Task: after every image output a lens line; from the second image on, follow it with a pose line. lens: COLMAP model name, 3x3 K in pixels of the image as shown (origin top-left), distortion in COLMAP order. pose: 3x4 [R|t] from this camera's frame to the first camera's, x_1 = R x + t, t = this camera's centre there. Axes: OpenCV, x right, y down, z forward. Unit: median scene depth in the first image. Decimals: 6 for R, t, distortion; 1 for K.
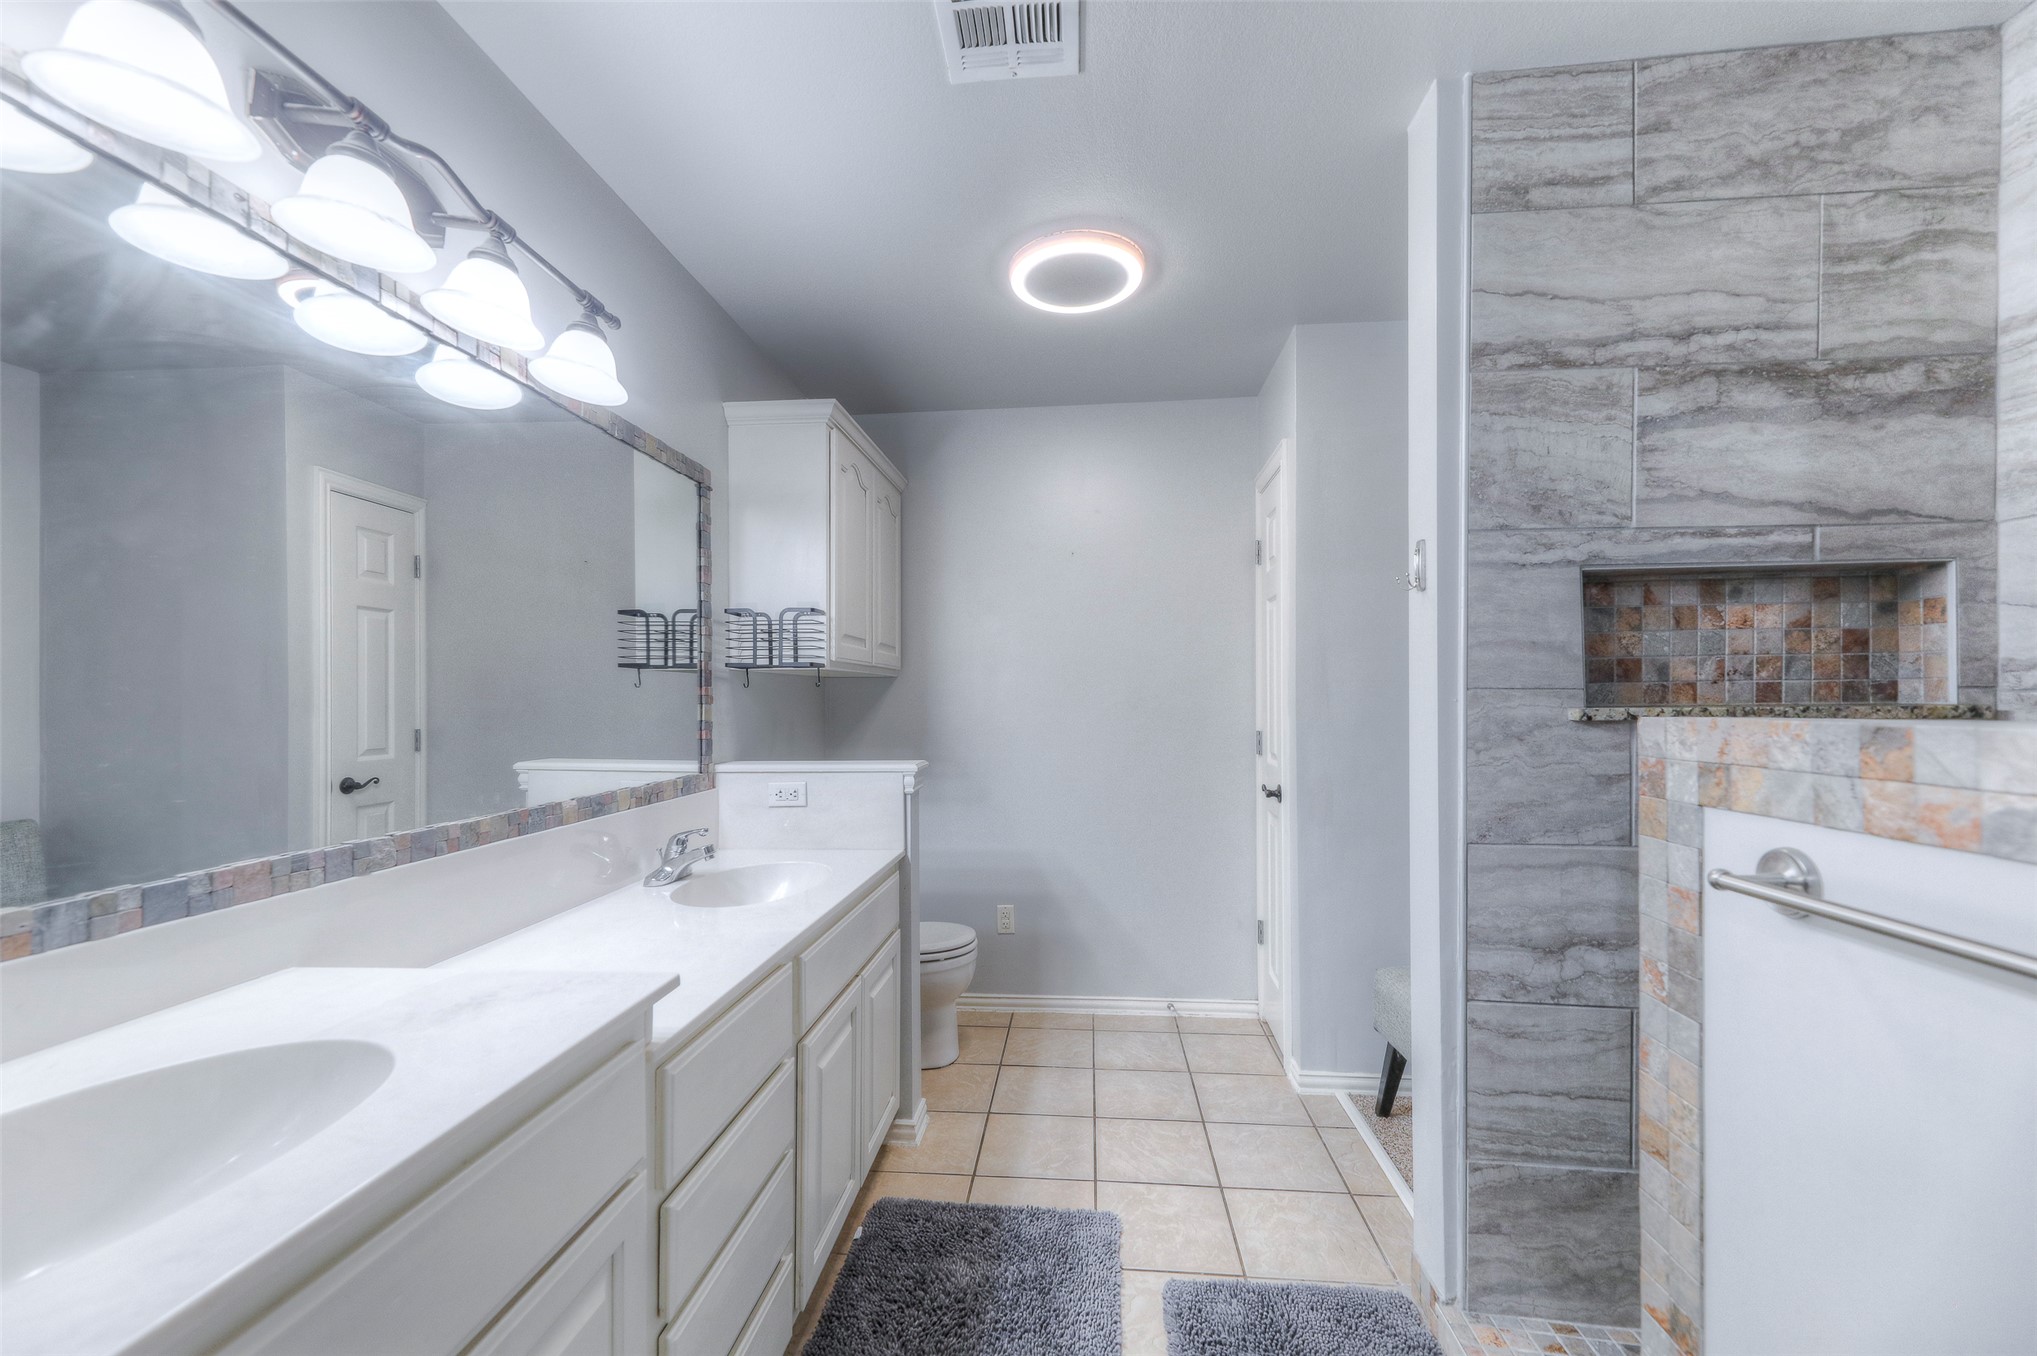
lens RADIAL K [[817.0, 0, 1008.6], [0, 817.0, 693.1], [0, 0, 1]] dist [0.006459, -0.001915]
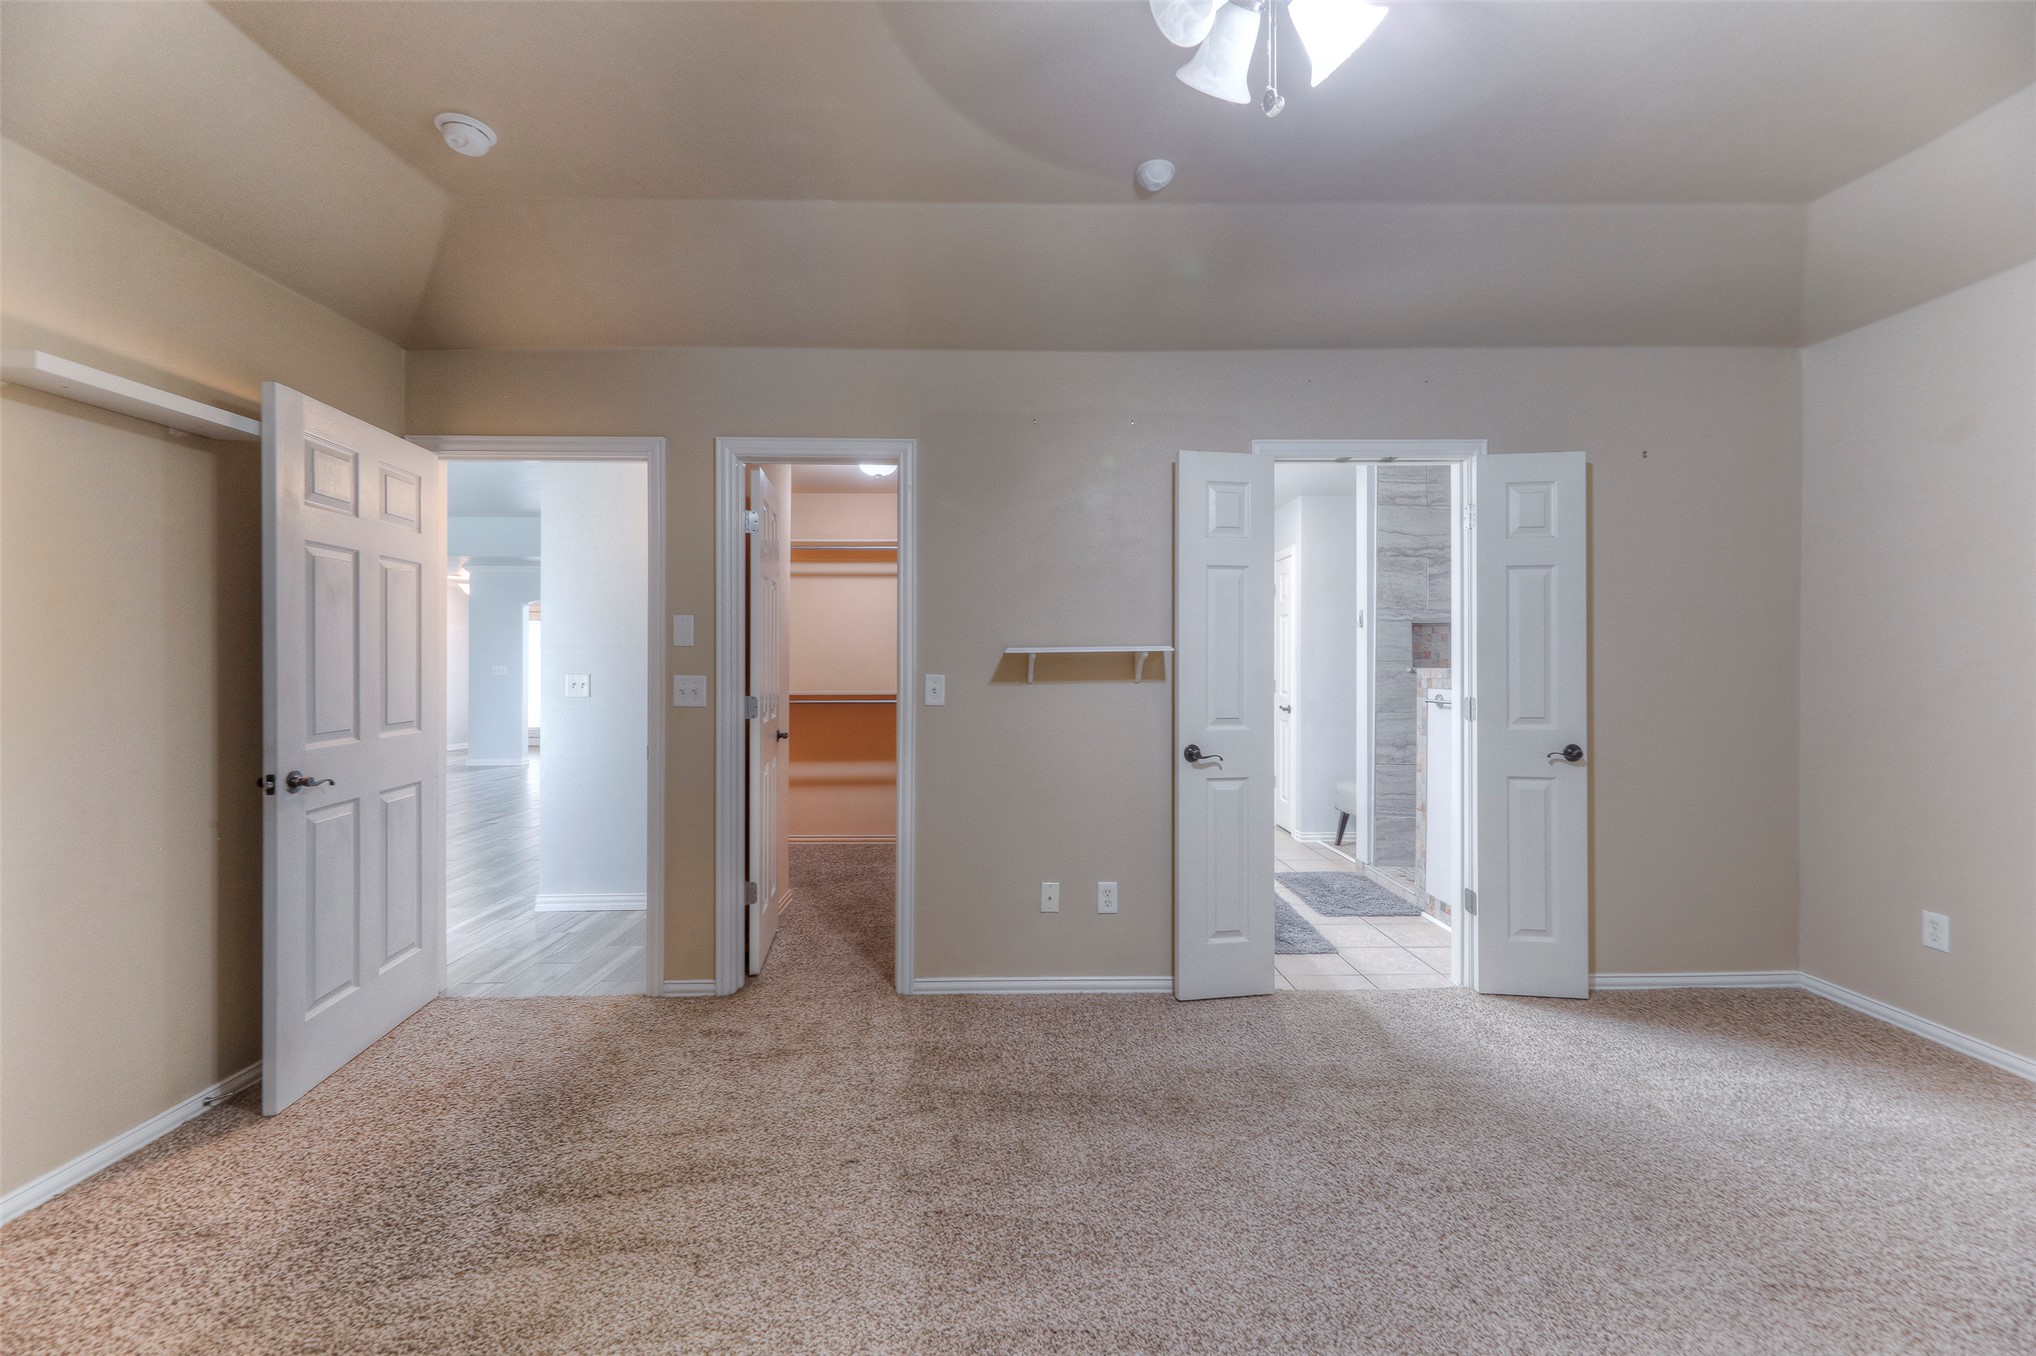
lens RADIAL K [[816.6, 0, 1025.4], [0, 816.6, 665.6], [0, 0, 1]] dist [0.006459, -0.001915]
pose [[0.993114, 0.002629, 0.117120, -1.081812], [-0.003243, 0.999982, 0.005055, -0.000038], [-0.117104, -0.005400, 0.993105, -1.850795]]
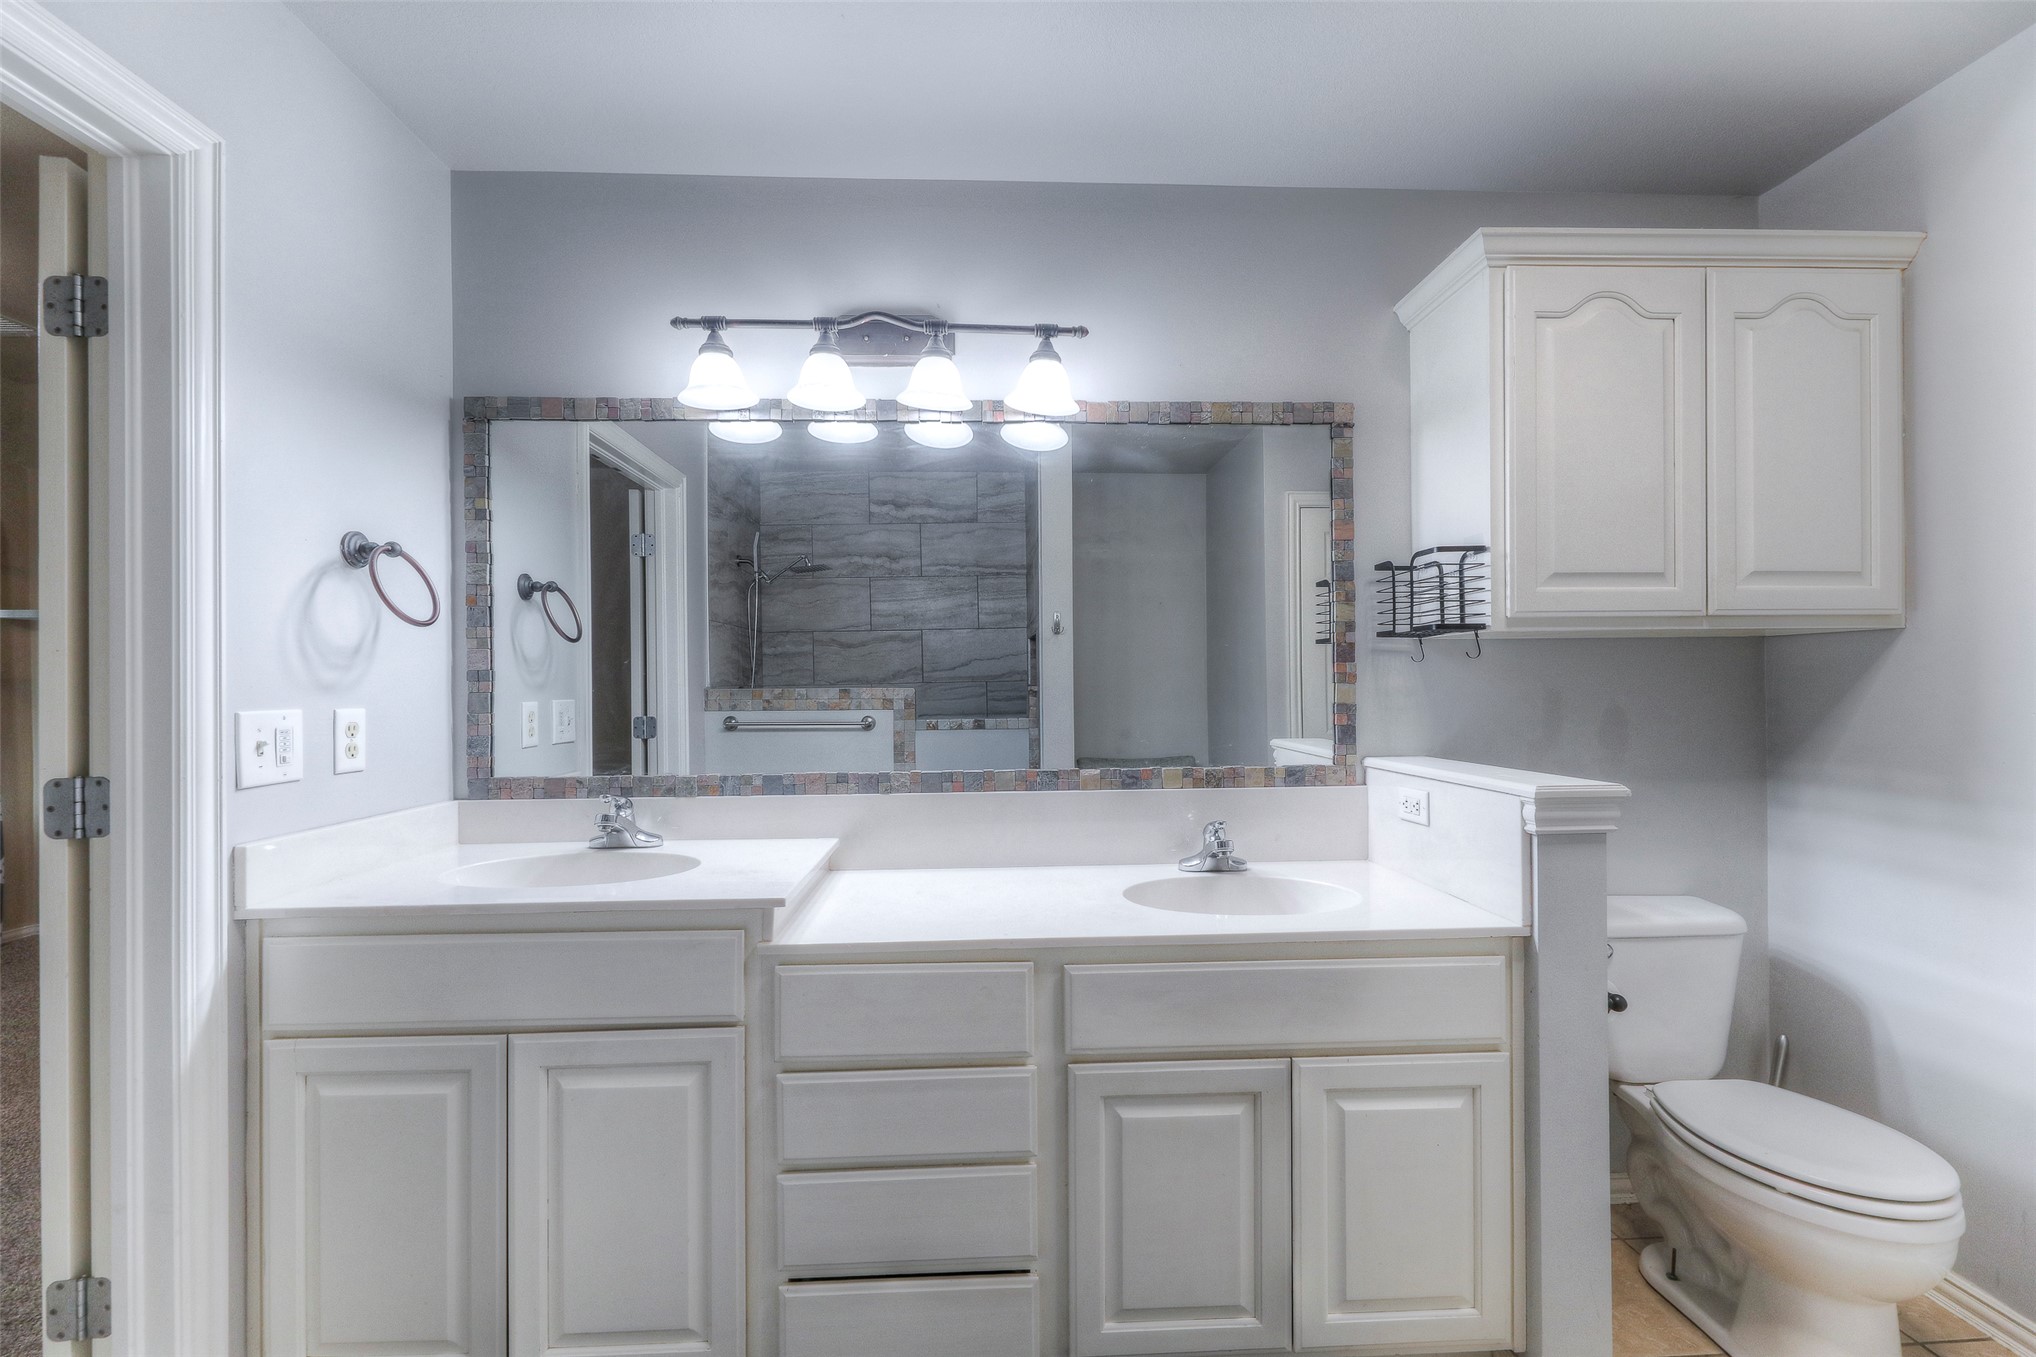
lens RADIAL K [[816.6, 0, 1020.8], [0, 816.6, 684.1], [0, 0, 1]] dist [0.006459, -0.001915]
pose [[0.124813, -0.002581, -0.992177, 0.441983], [0.016047, 0.999871, -0.000582, 0.009676], [0.992051, -0.015849, 0.124838, 0.589410]]
